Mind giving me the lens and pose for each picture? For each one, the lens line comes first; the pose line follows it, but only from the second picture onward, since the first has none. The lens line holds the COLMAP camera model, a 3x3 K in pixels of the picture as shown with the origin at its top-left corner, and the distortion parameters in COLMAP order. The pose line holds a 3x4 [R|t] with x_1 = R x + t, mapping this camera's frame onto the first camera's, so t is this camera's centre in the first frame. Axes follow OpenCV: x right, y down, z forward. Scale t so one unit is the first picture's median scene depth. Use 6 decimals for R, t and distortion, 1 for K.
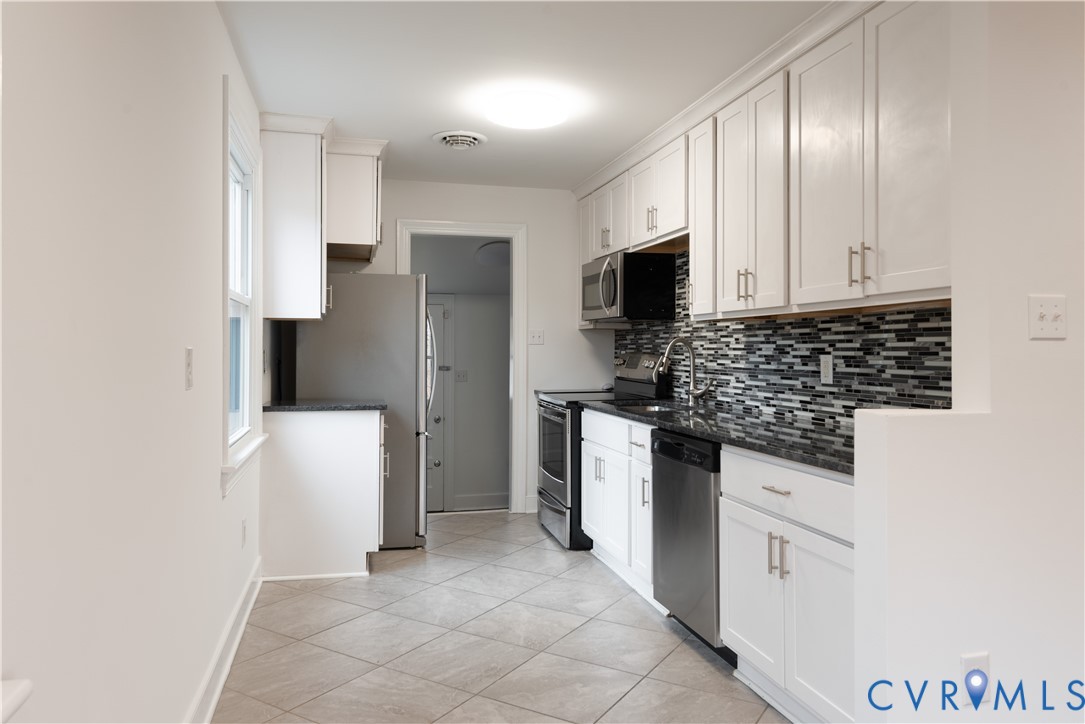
lens RADIAL K [[778.9, 0, 542.5], [0, 778.9, 362.0], [0, 0, 1]] dist [0.000256, 0.000017]
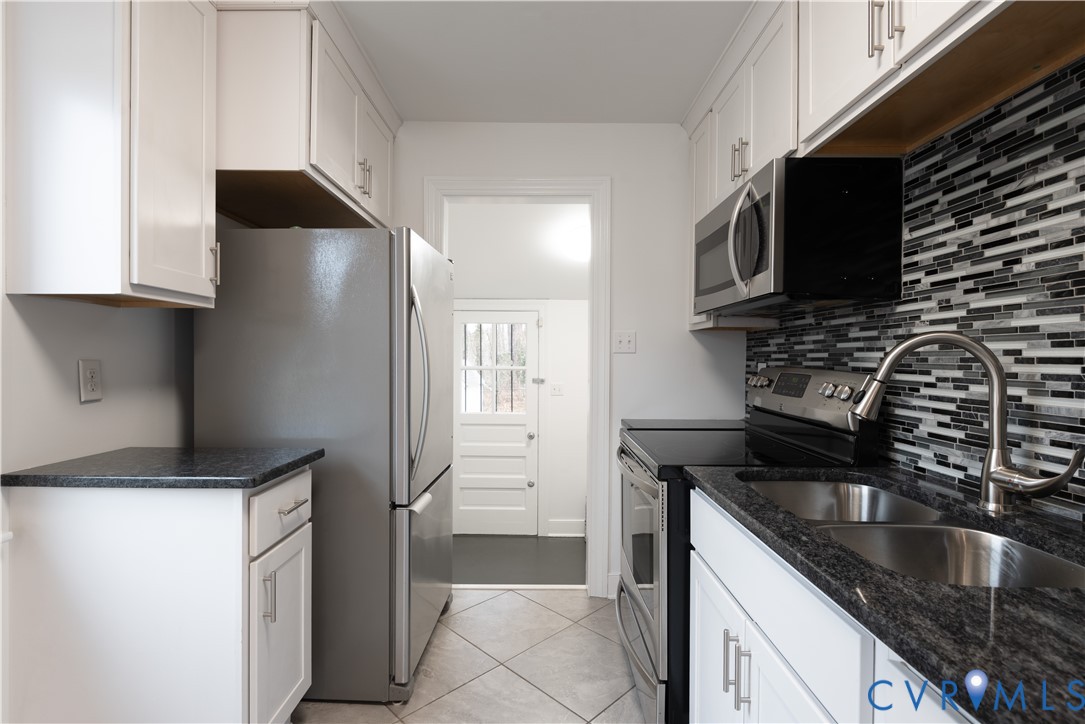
lens RADIAL K [[522.7, 0, 535.7], [0, 522.7, 366.9], [0, 0, 1]] dist [0.017532, -0.019519]
pose [[0.968985, 0.007440, -0.247008, 0.035659], [-0.008323, 0.999962, -0.002532, -0.010253], [0.246980, 0.004509, 0.969010, 0.639114]]
